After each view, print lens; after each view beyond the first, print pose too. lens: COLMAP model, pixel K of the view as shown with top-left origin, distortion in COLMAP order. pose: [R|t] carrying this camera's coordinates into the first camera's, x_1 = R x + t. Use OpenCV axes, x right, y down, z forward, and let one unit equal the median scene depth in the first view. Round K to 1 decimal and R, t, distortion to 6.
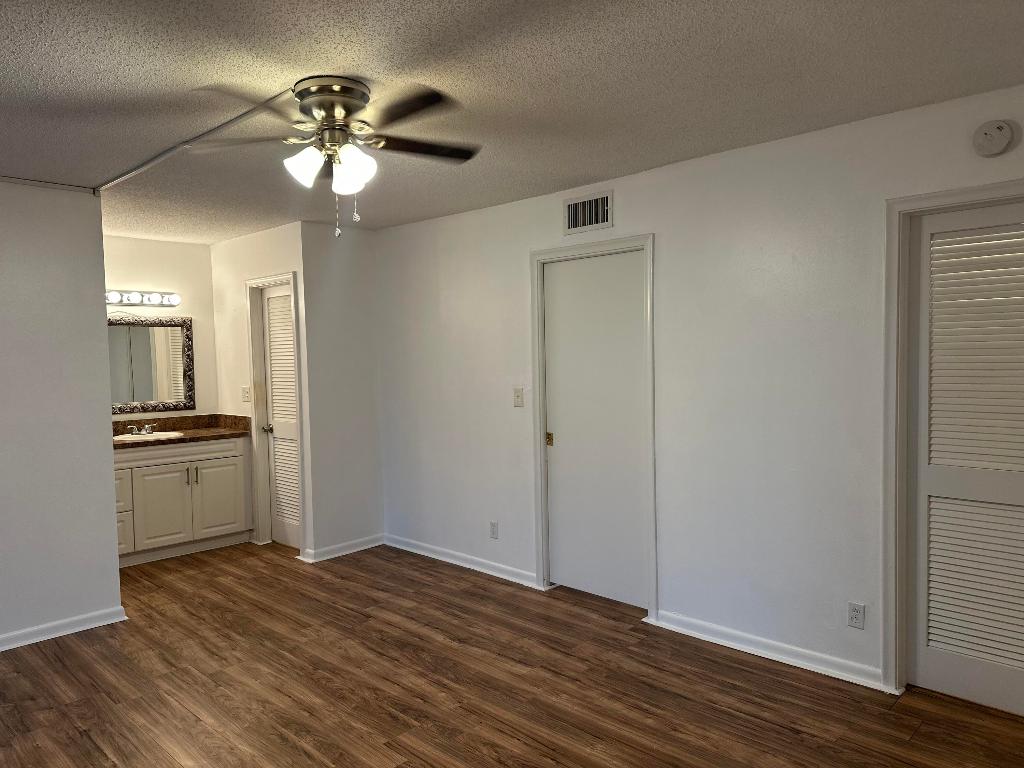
lens RADIAL K [[729.9, 0, 512.0], [0, 729.9, 384.0], [0, 0, 1]] dist [0.039668, -0.000538]
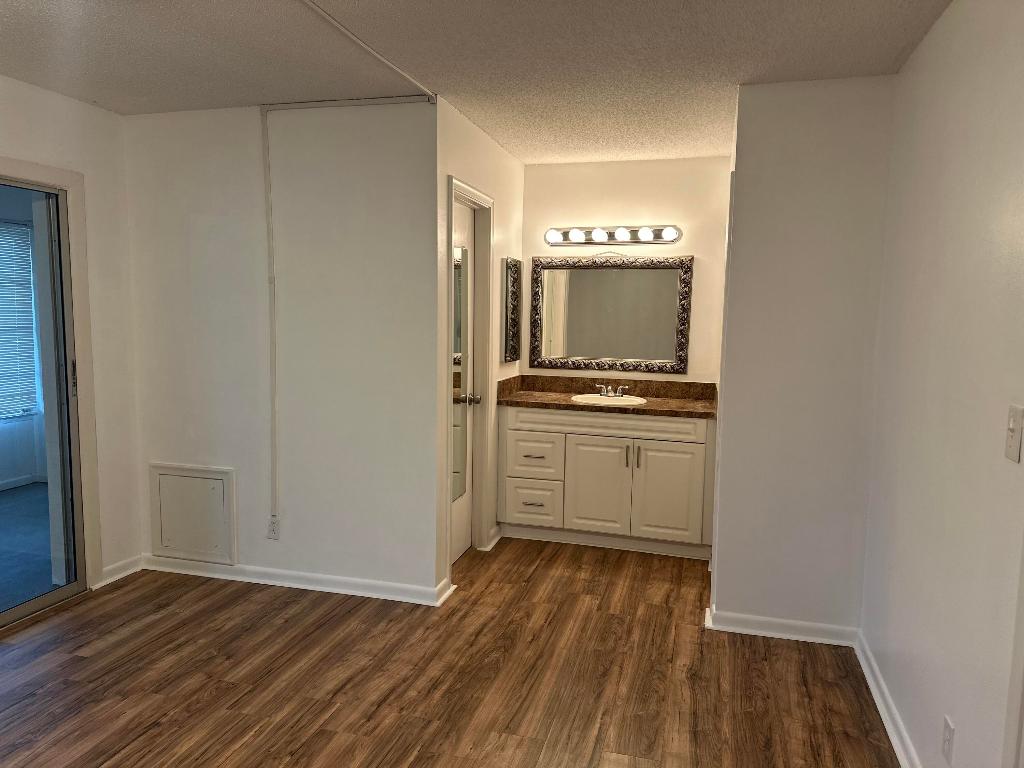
lens RADIAL K [[717.9, 0, 512.0], [0, 717.9, 384.0], [0, 0, 1]] dist [0.097280, -0.124145]
pose [[0.468317, 0.120805, -0.875263, 0.231843], [-0.062734, 0.992655, 0.103441, -0.033444], [0.881330, 0.006465, 0.472456, 0.677446]]
